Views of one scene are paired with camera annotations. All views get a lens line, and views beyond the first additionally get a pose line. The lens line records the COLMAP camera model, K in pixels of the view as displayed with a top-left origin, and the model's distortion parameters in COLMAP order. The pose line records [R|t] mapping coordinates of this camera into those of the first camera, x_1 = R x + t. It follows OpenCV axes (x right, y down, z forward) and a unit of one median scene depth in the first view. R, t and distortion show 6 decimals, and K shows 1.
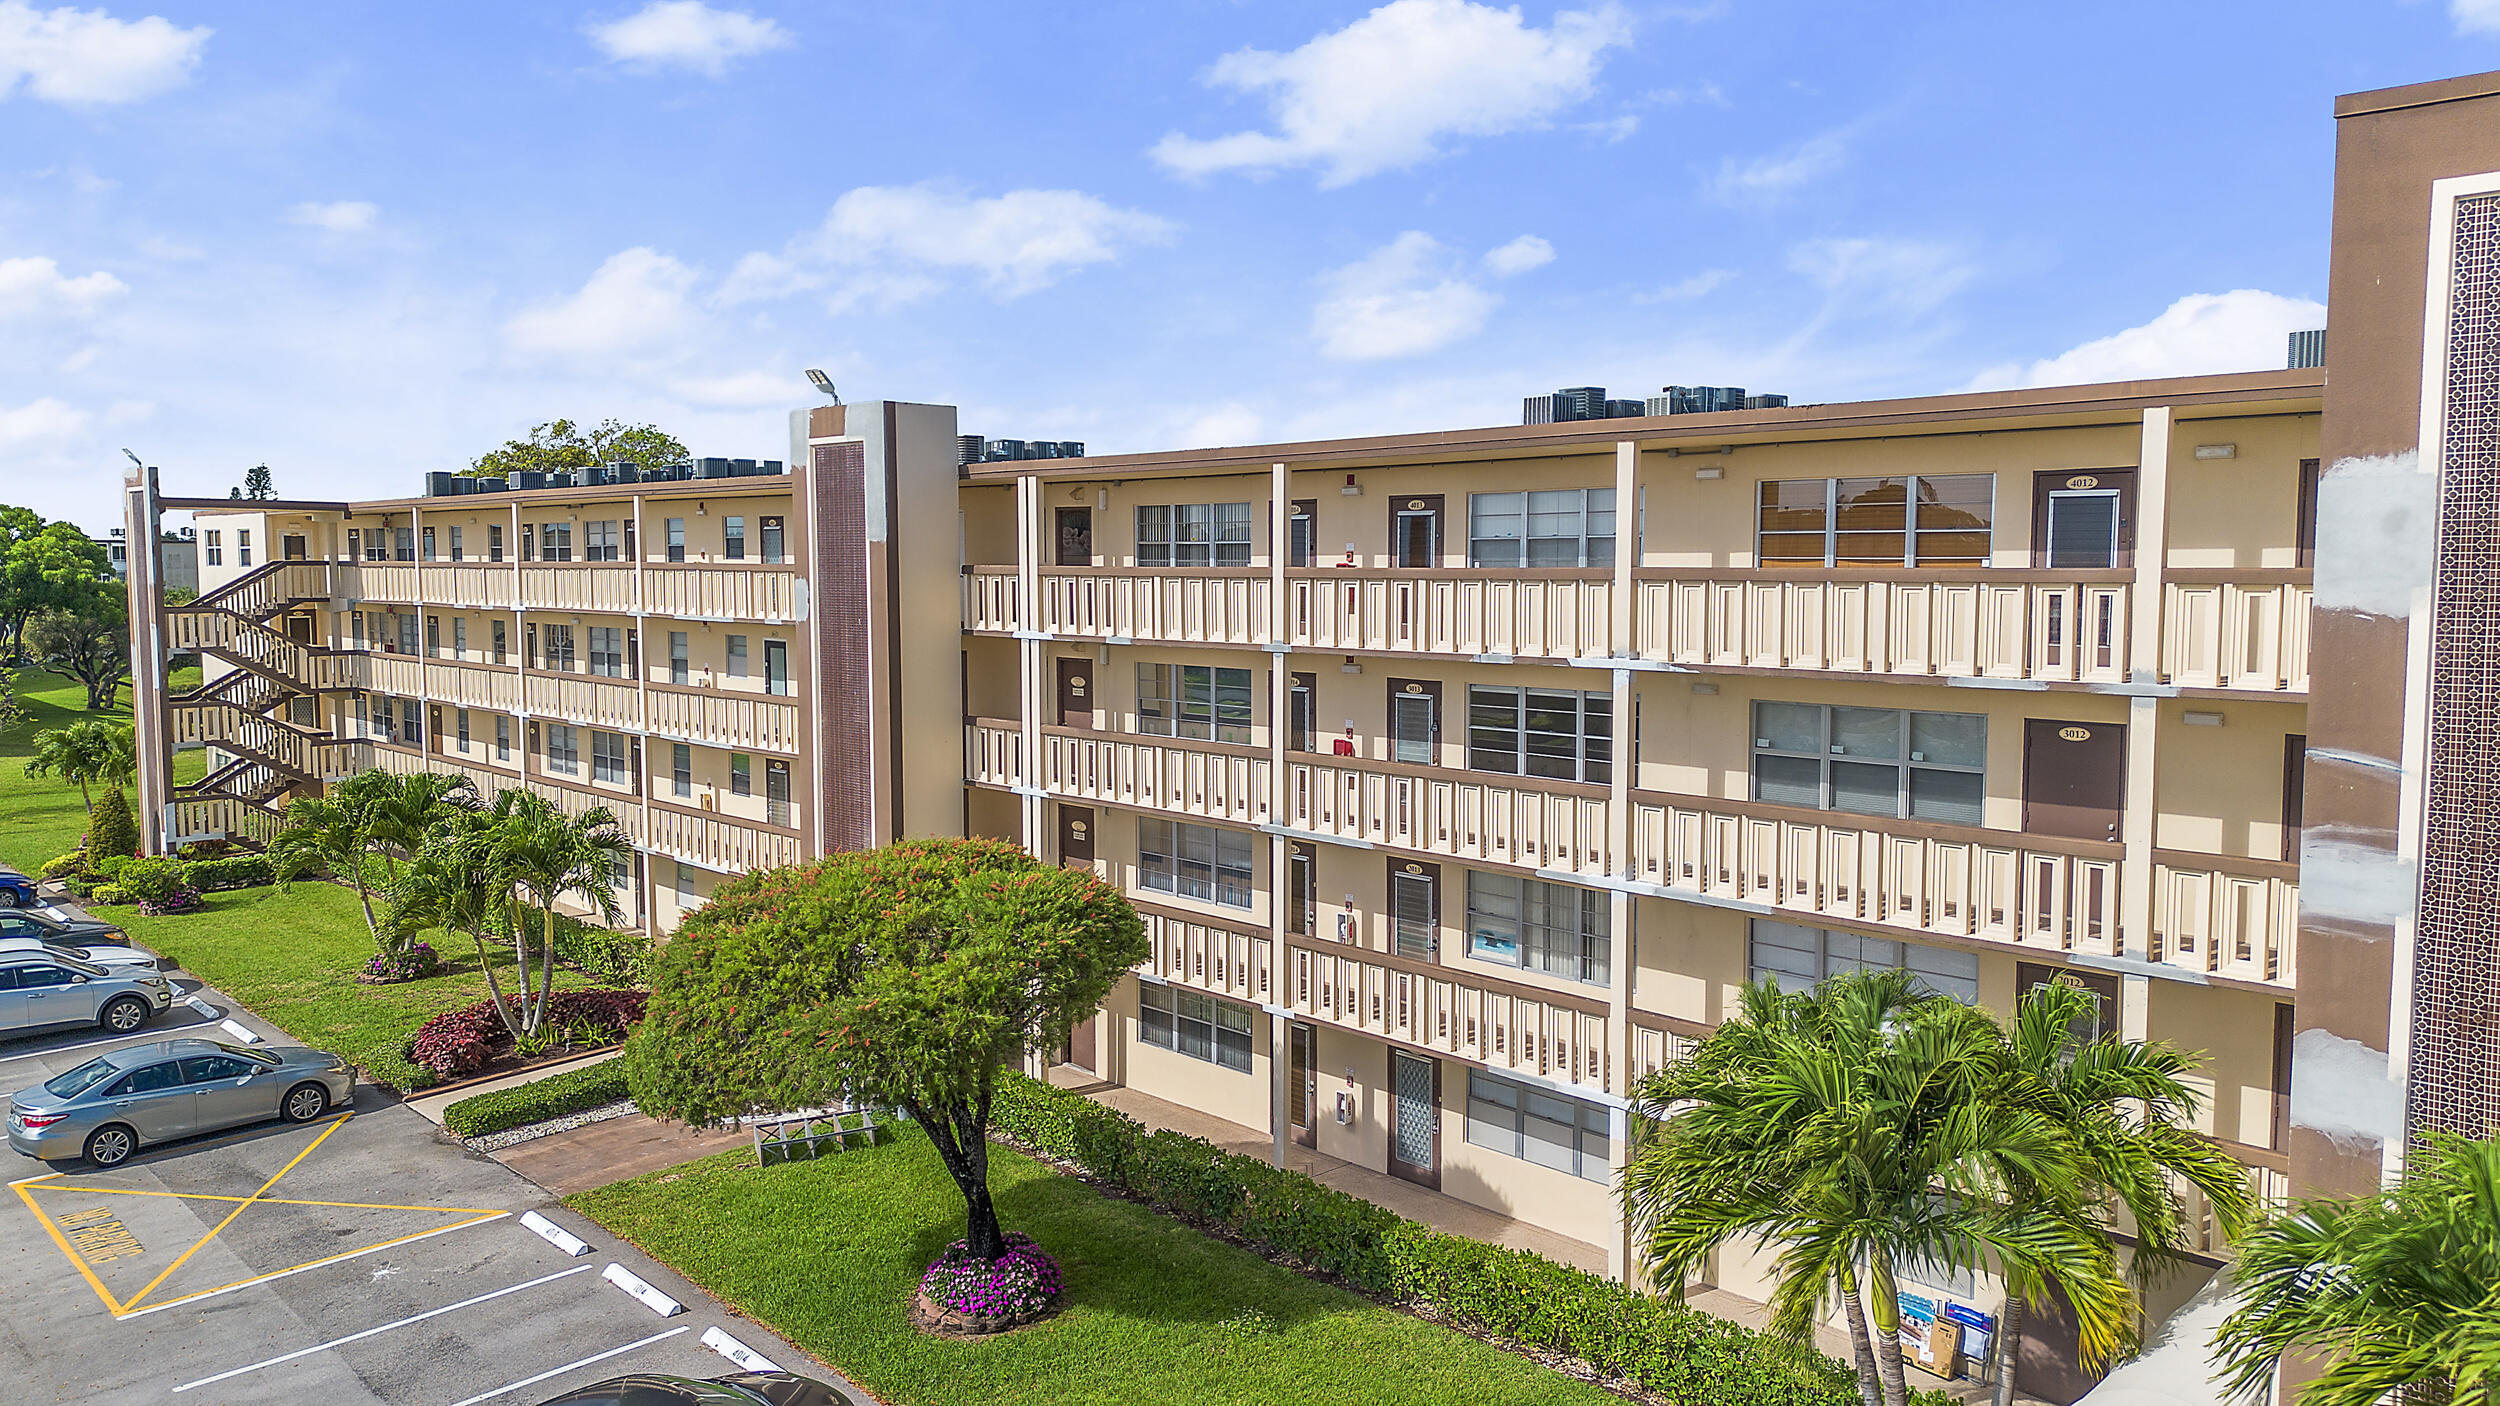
lens RADIAL K [[1761.6, 0, 1250.0], [0, 1761.6, 703.0], [0, 0, 1]] dist [0.092956, -0.101532]
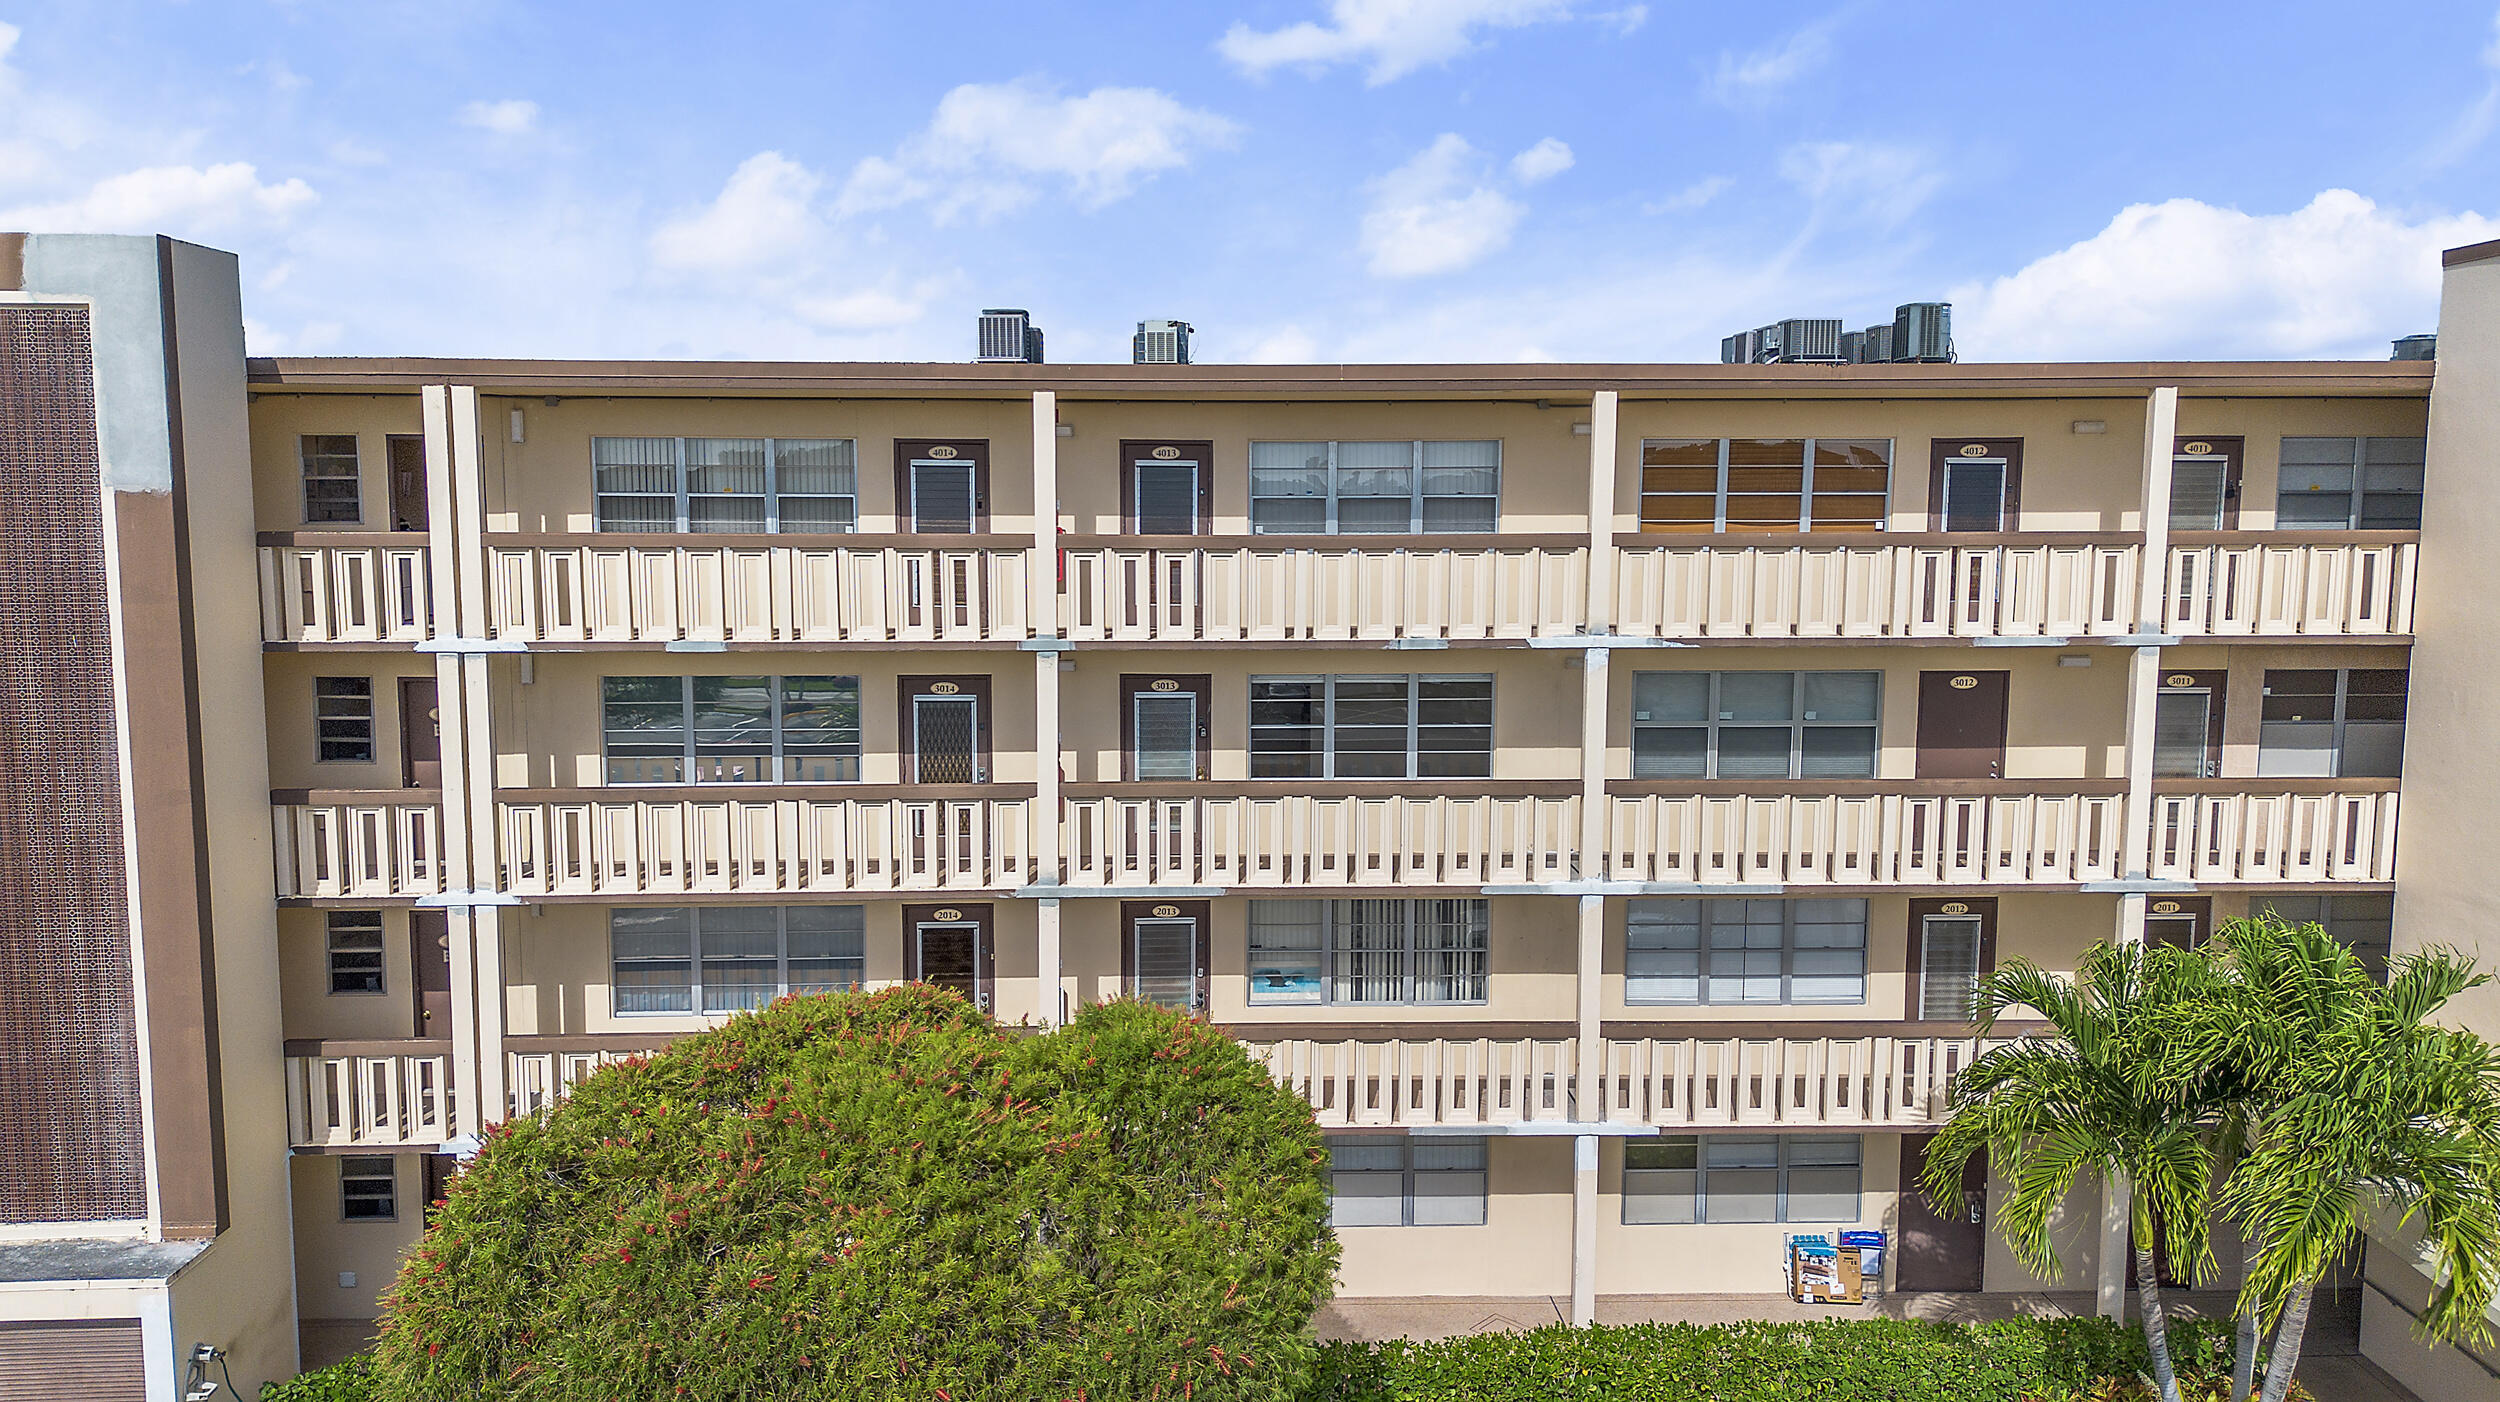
lens RADIAL K [[1683.2, 0, 1249.5], [0, 1683.2, 679.4], [0, 0, 1]] dist [0.047007, 0.000203]
pose [[0.666040, -0.068324, 0.742780, -0.457587], [0.060939, 0.997452, 0.037107, -0.037904], [-0.743423, 0.020549, 0.668506, 0.477991]]
